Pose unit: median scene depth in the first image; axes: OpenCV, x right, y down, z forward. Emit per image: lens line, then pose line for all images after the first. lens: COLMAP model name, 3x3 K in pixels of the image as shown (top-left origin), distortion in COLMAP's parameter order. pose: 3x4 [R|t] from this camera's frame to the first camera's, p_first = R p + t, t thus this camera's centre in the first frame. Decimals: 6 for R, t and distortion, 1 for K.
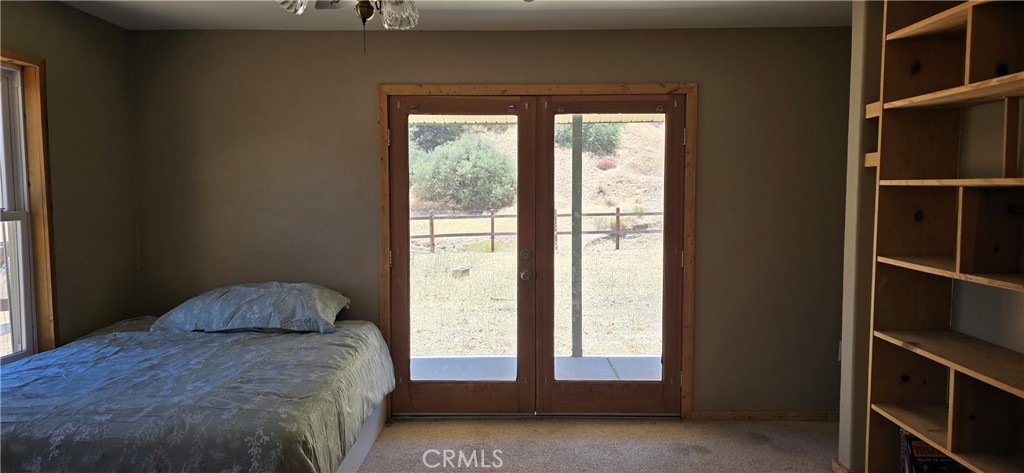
lens RADIAL K [[684.5, 0, 514.4], [0, 684.5, 235.3], [0, 0, 1]] dist [0.004521, -0.000990]
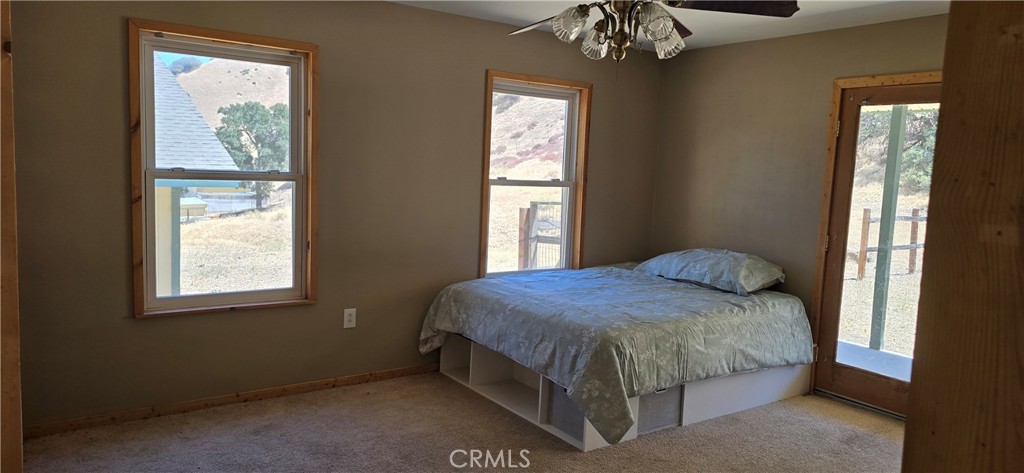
lens RADIAL K [[684.5, 0, 514.4], [0, 684.5, 235.3], [0, 0, 1]] dist [0.004521, -0.000990]
pose [[0.561400, 0.107900, -0.820480, 0.451106], [-0.095788, 0.993272, 0.065082, -0.000836], [0.821982, 0.042055, 0.567959, -0.005455]]
